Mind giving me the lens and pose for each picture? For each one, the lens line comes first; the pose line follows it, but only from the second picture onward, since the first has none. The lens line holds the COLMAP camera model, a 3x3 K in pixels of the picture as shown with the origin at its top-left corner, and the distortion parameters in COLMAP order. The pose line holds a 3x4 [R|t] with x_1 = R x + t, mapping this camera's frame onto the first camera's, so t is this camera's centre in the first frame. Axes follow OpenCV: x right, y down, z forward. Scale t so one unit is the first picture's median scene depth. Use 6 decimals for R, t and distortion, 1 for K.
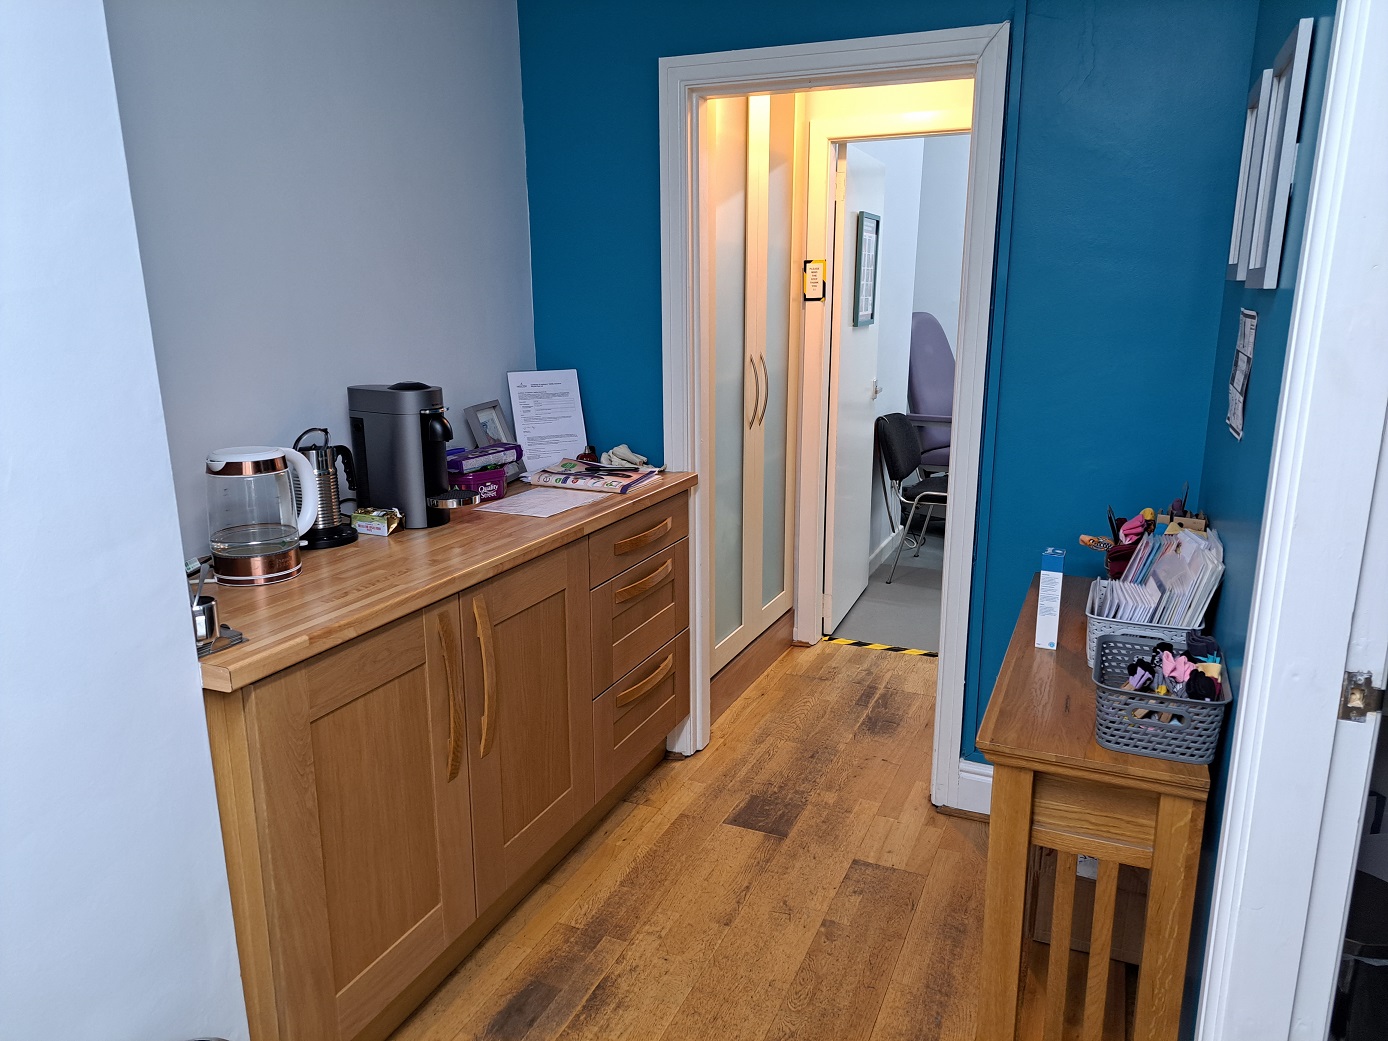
lens RADIAL K [[1006.9, 0, 698.9], [0, 1006.9, 526.9], [0, 0, 1]] dist [0.099480, -0.099905]
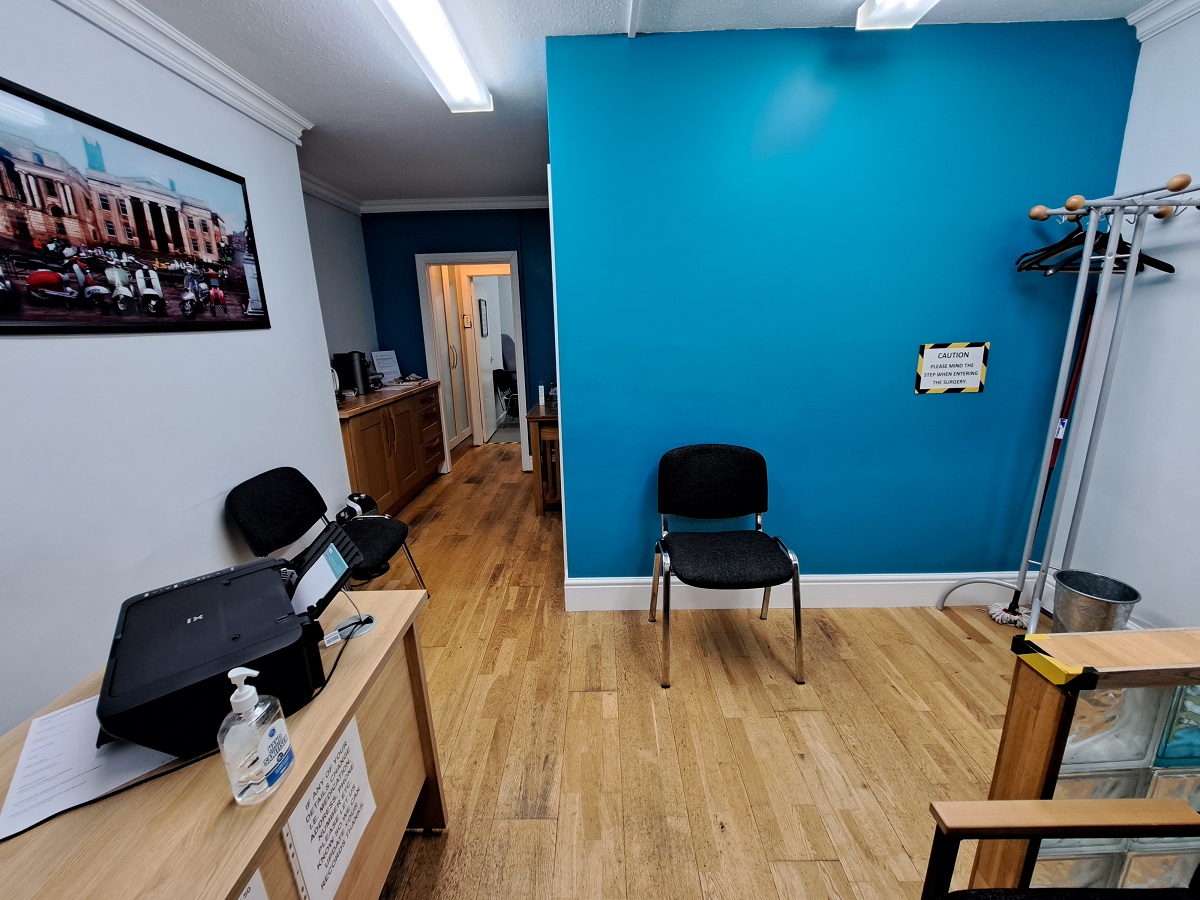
lens RADIAL K [[467.5, 0, 593.7], [0, 467.5, 436.1], [0, 0, 1]] dist [0.001581, -0.000040]
pose [[0.922411, -0.110795, 0.369976, -0.117233], [0.113816, 0.993407, 0.013729, 0.152666], [-0.369058, 0.029445, 0.928940, -0.536685]]
